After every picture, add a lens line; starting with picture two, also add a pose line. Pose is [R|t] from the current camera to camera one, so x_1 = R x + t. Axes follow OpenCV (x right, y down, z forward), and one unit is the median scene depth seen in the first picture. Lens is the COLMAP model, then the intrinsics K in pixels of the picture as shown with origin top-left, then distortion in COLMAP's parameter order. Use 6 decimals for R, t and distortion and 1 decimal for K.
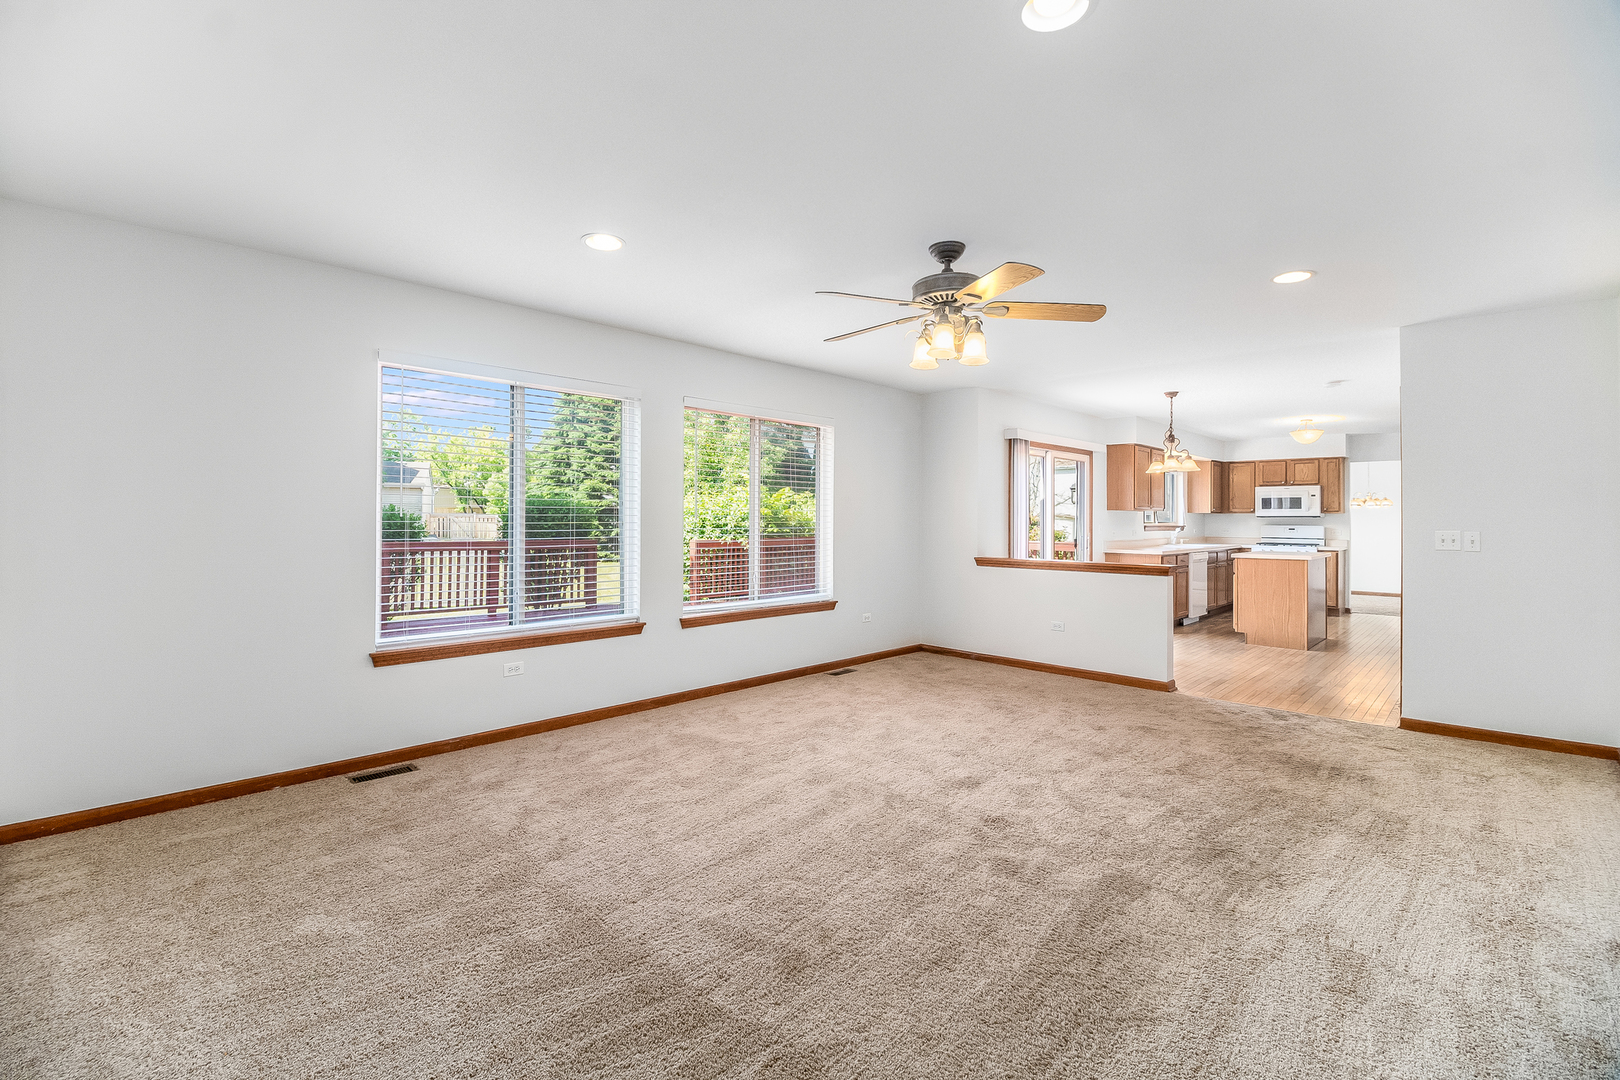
lens RADIAL K [[717.4, 0, 805.9], [0, 717.4, 521.3], [0, 0, 1]] dist [-0.003465, -0.000718]
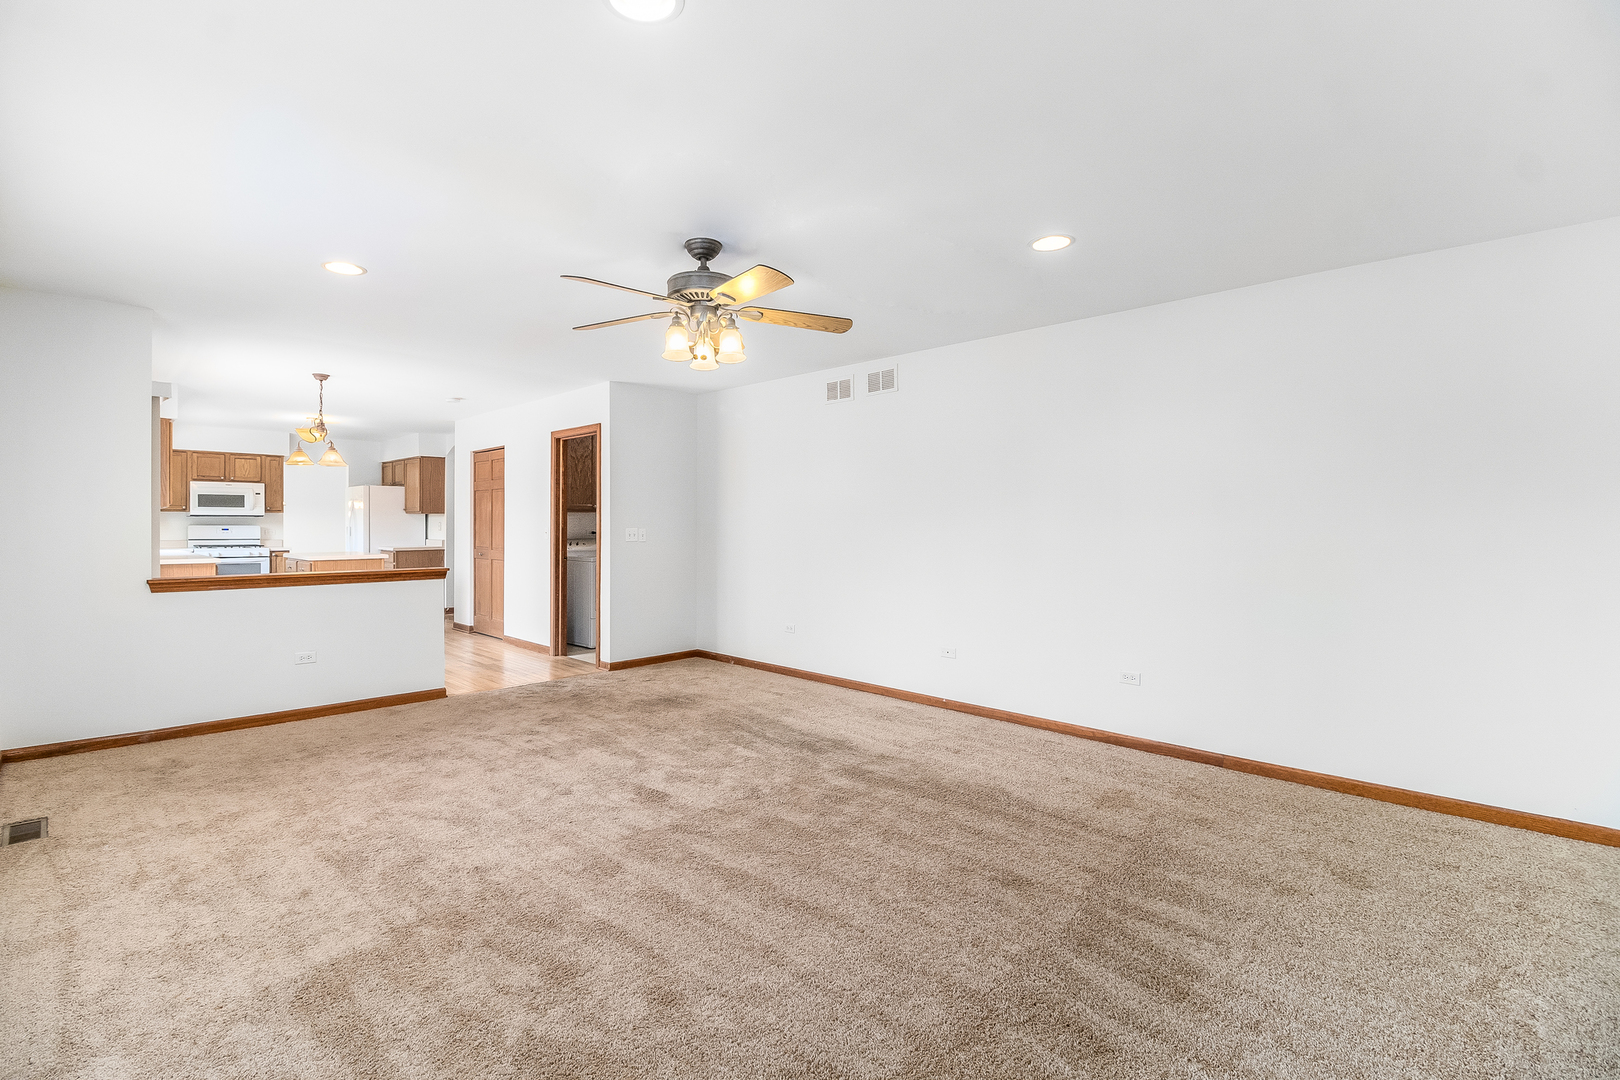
lens RADIAL K [[734.6, 0, 805.5], [0, 734.6, 527.1], [0, 0, 1]] dist [-0.015997, 0.000240]
pose [[-0.003246, -0.008582, 0.999958, -0.383463], [0.000791, 0.999963, 0.008585, 0.000769], [-0.999994, 0.000819, -0.003239, 0.413133]]
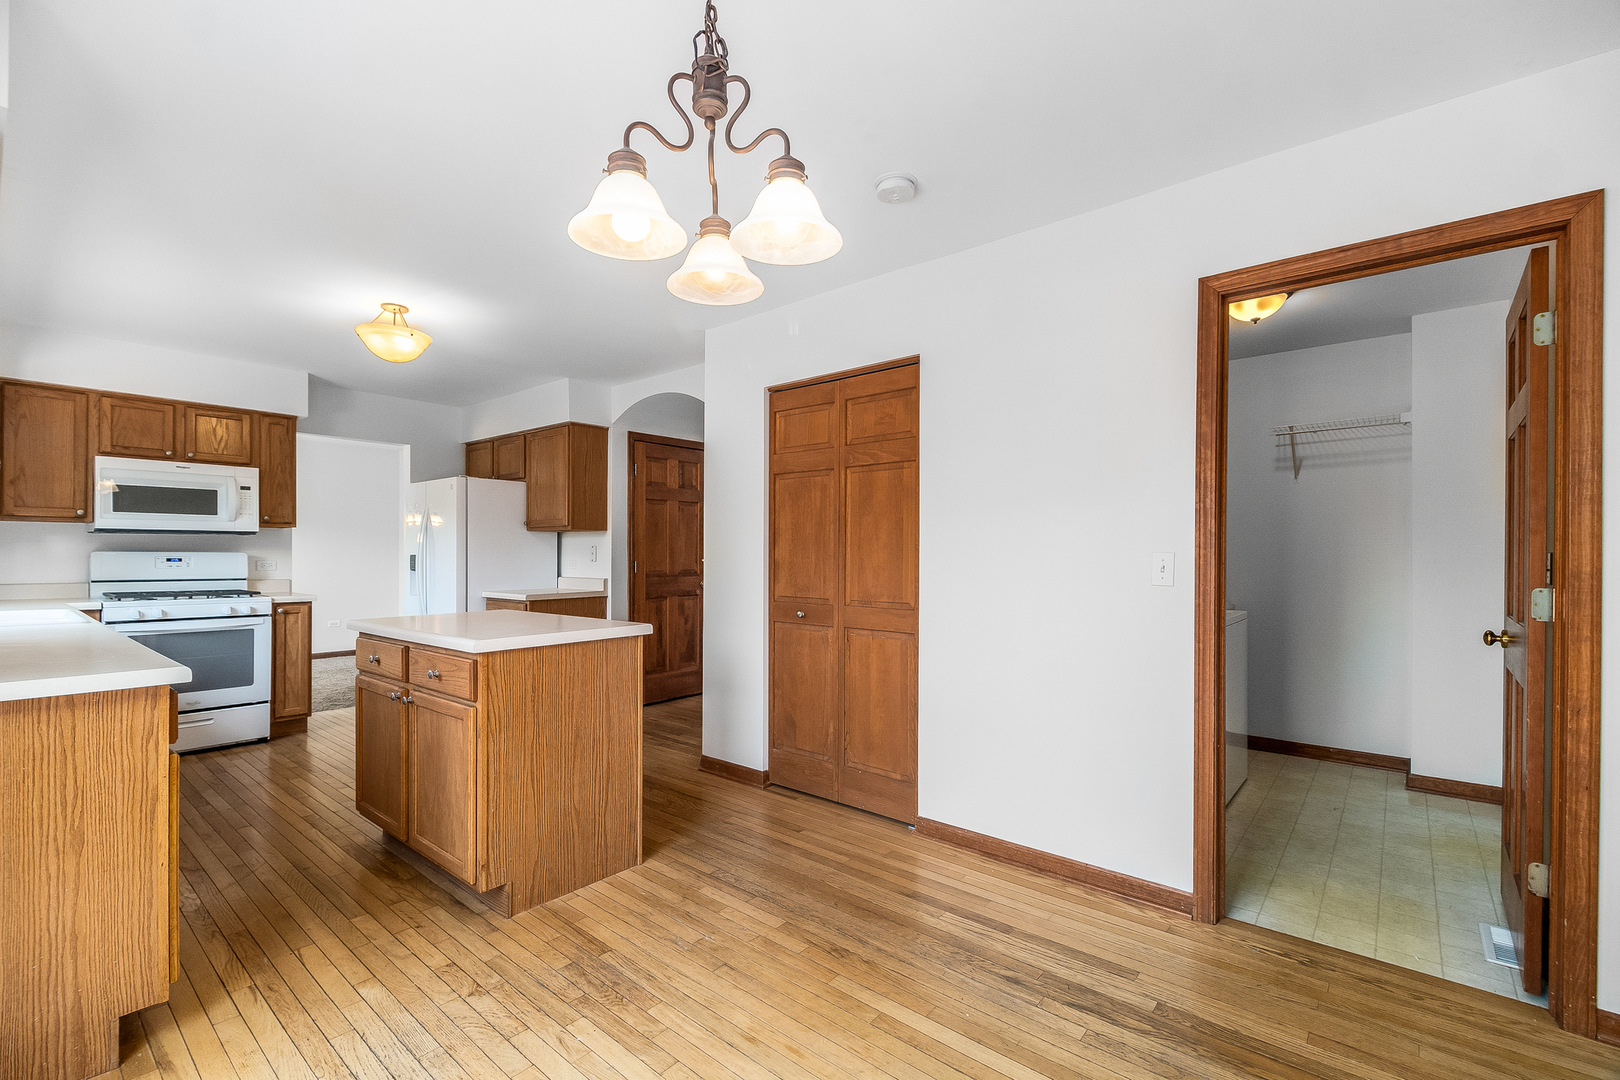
lens RADIAL K [[704.2, 0, 811.0], [0, 704.2, 558.5], [0, 0, 1]] dist [-0.000859, -0.000383]
pose [[-0.080764, -0.006446, 0.996712, 0.319612], [0.000001, 0.999979, 0.006467, 0.011102], [-0.996733, 0.000523, -0.080763, 0.988845]]
